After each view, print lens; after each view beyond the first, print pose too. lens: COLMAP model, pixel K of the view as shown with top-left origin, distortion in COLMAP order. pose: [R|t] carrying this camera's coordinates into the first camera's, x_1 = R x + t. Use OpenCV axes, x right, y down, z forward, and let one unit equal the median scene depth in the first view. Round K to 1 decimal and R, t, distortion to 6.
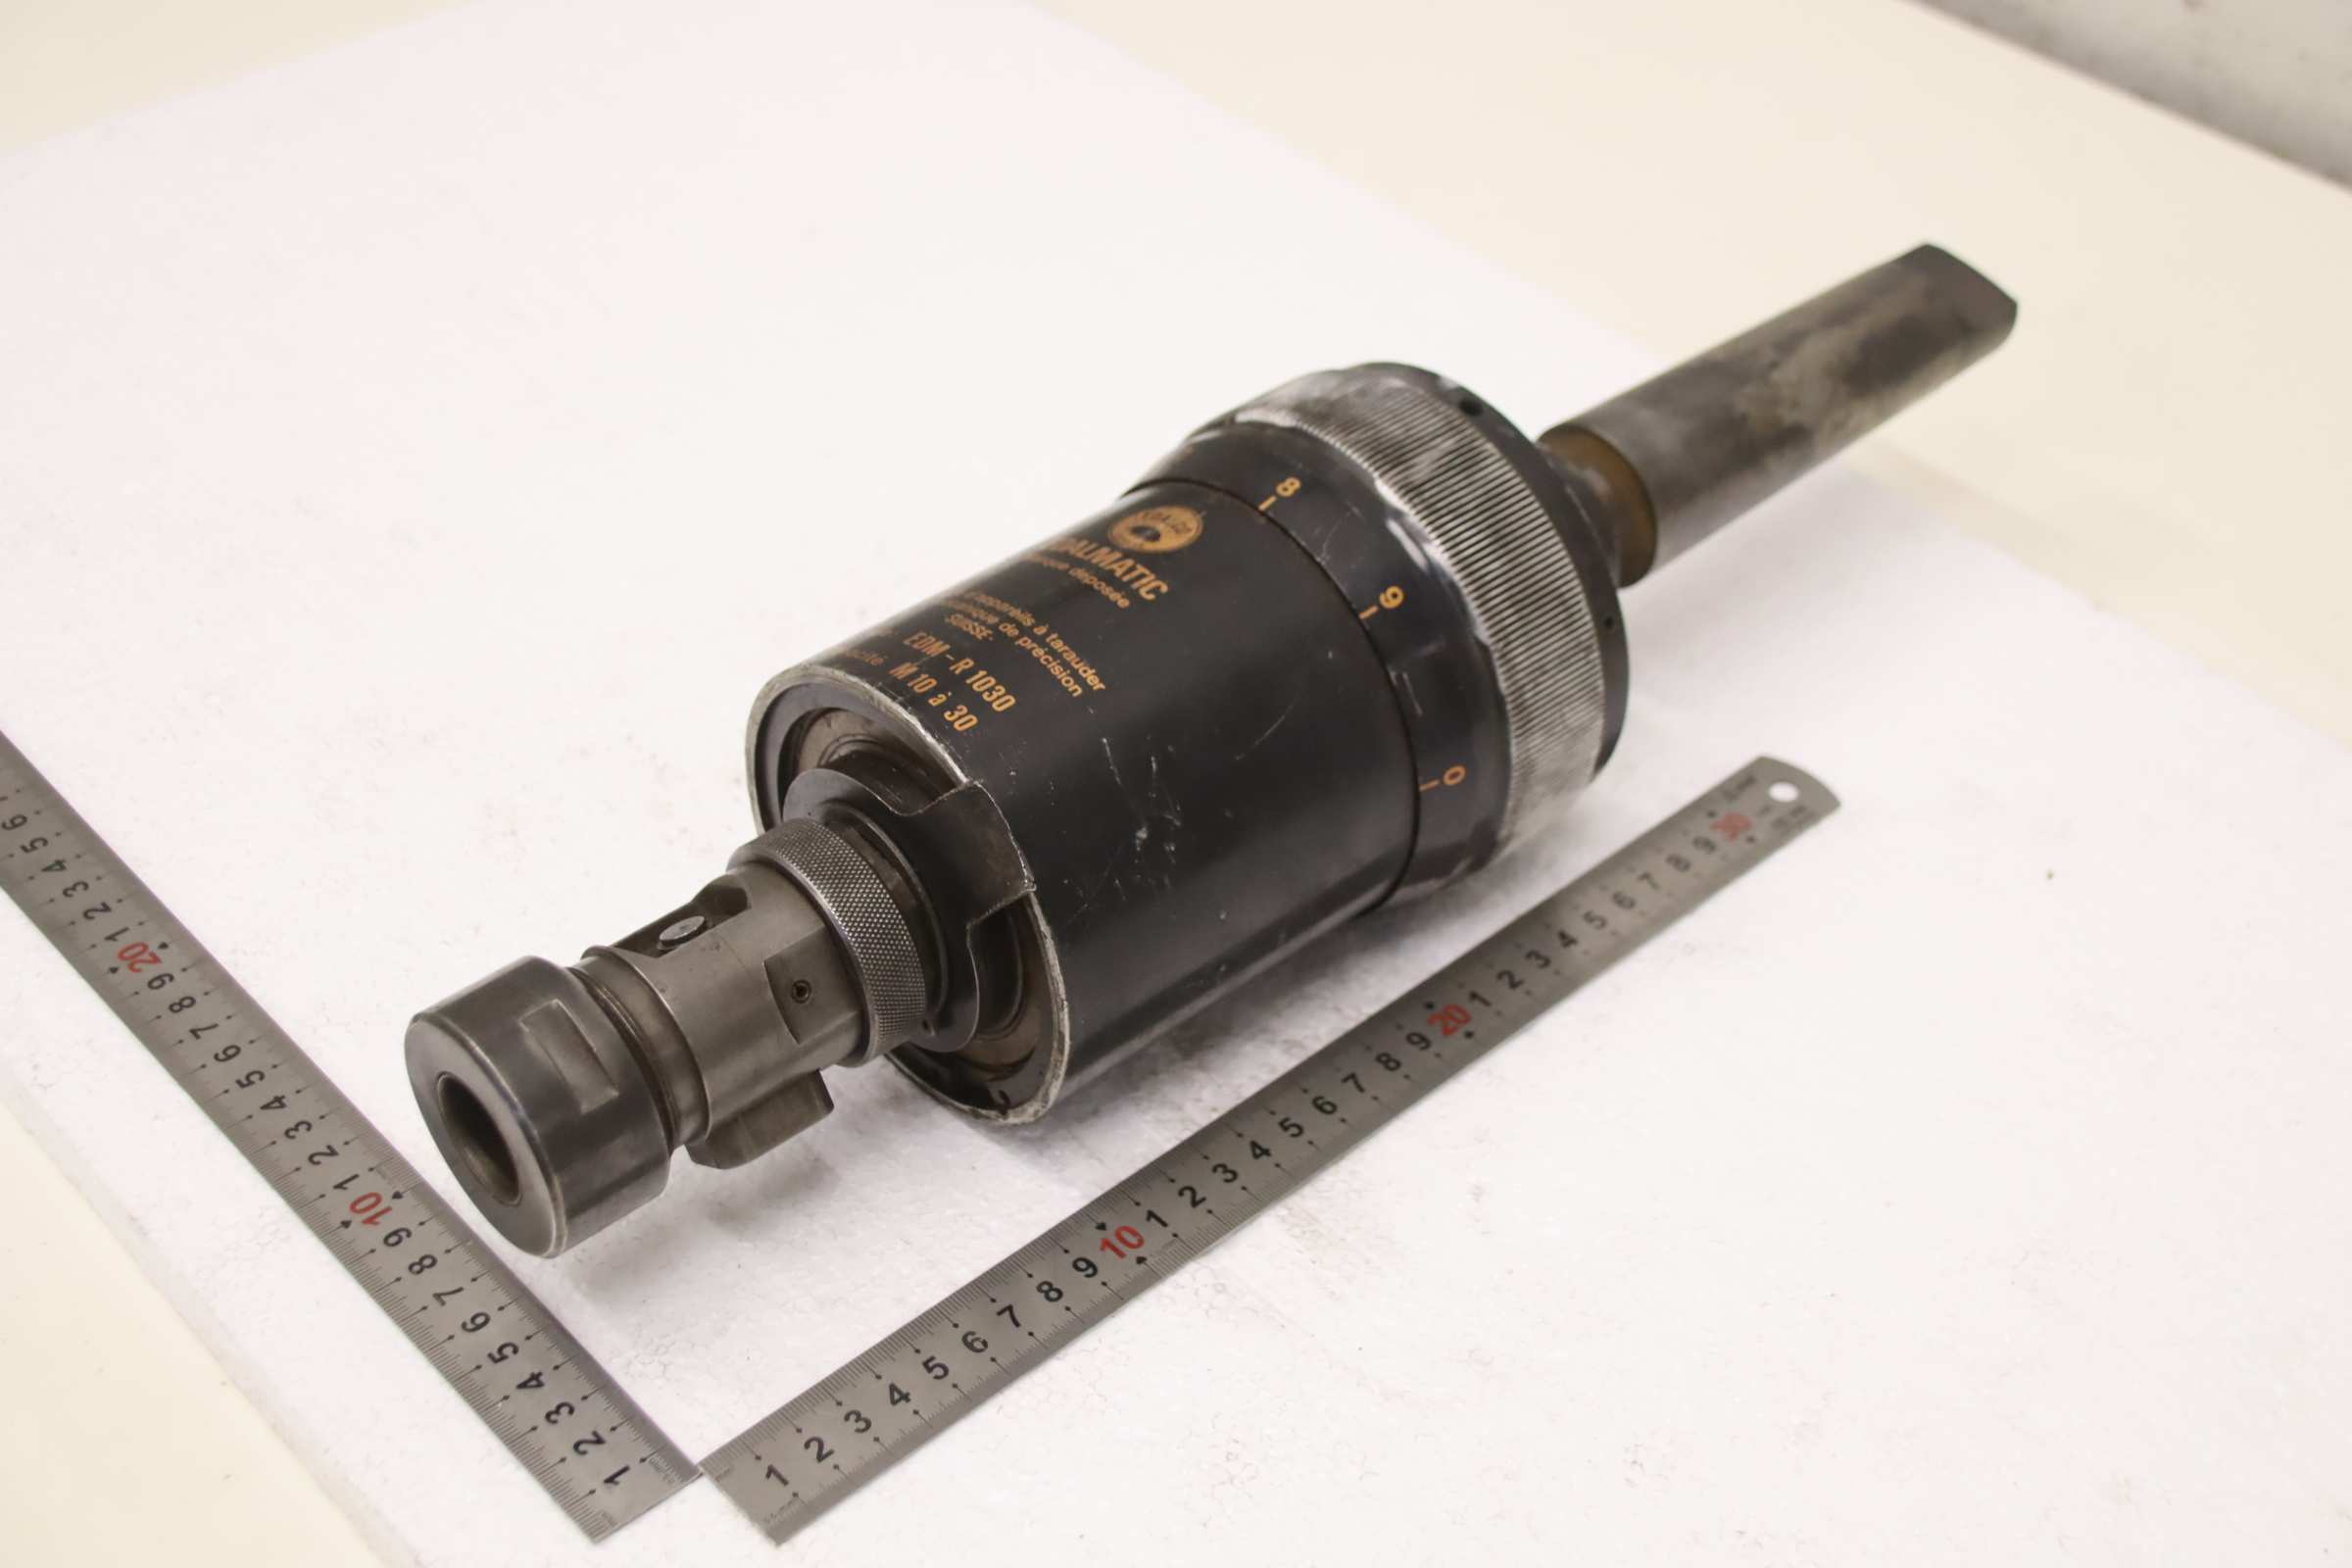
lens RADIAL K [[2981.4, 0, 1158.0], [0, 2981.4, 782.7], [0, 0, 1]] dist [-0.014624, 0.000000]
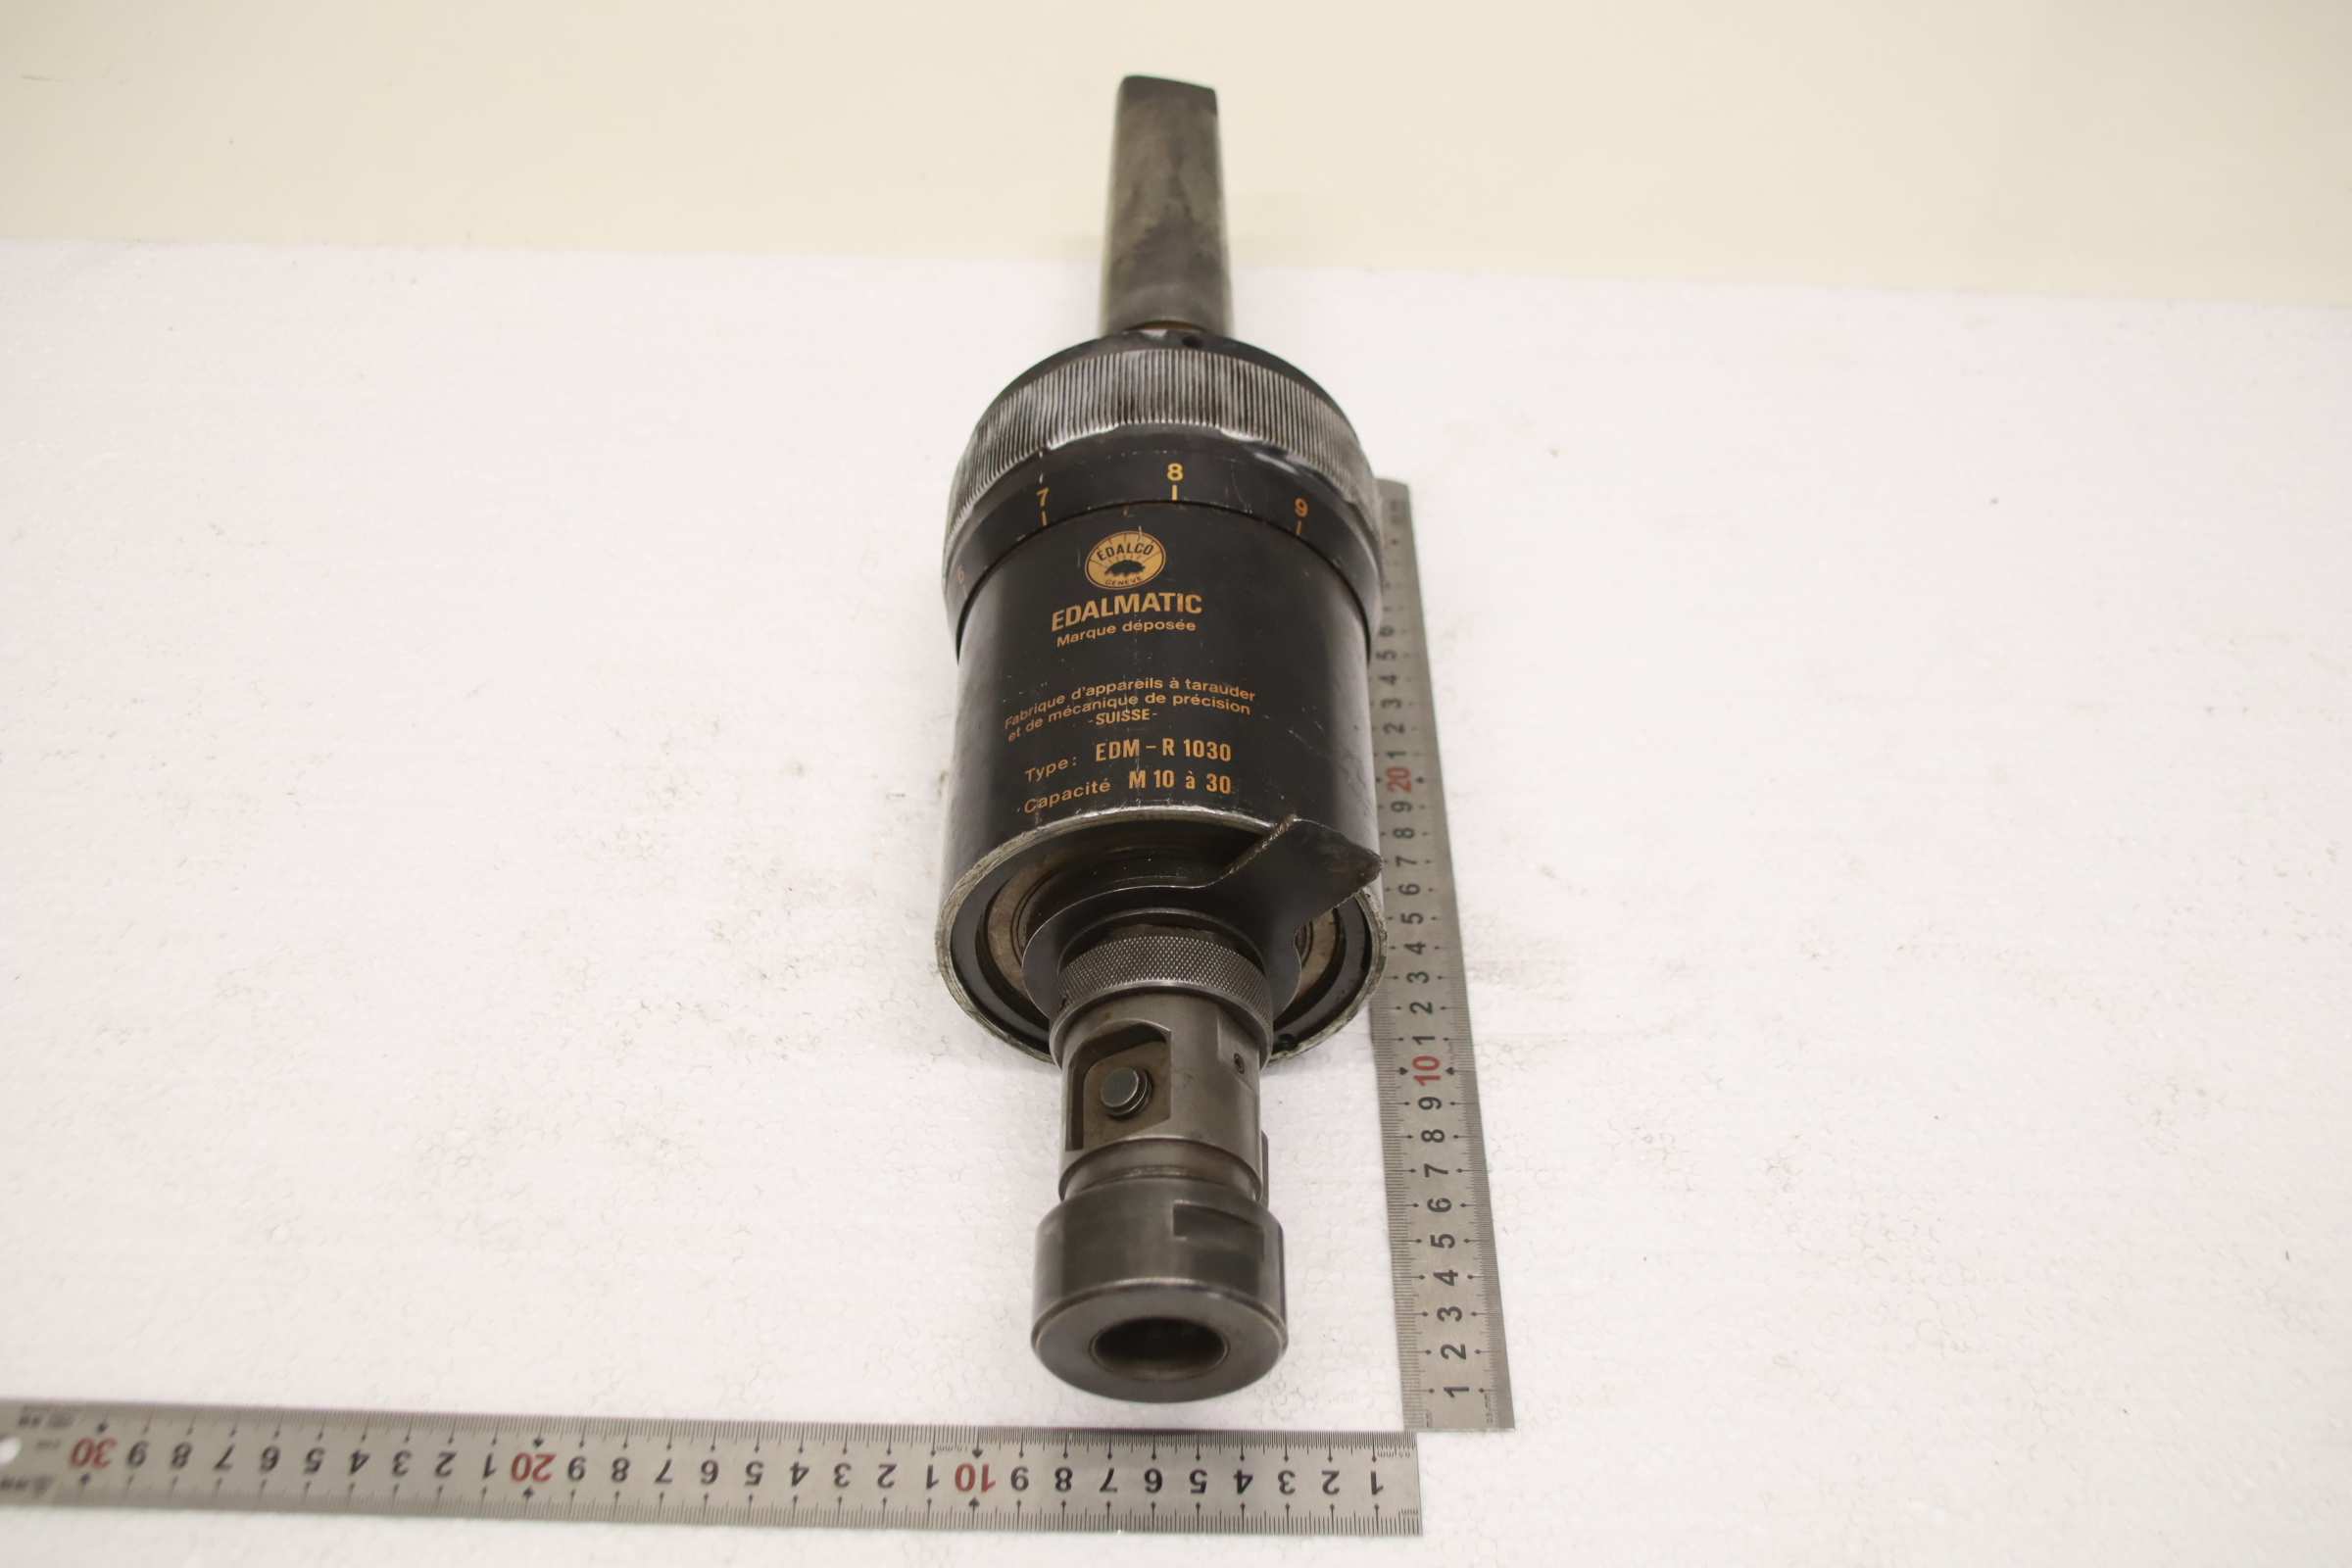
lens RADIAL K [[2230.8, 0, 1181.2], [0, 2230.8, 796.6], [0, 0, 1]] dist [-0.080700, 0.000000]
pose [[0.684216, -0.564333, 0.461927, -0.448571], [0.485148, 0.825136, 0.289451, -0.257336], [-0.544499, 0.026056, 0.838356, 0.287652]]
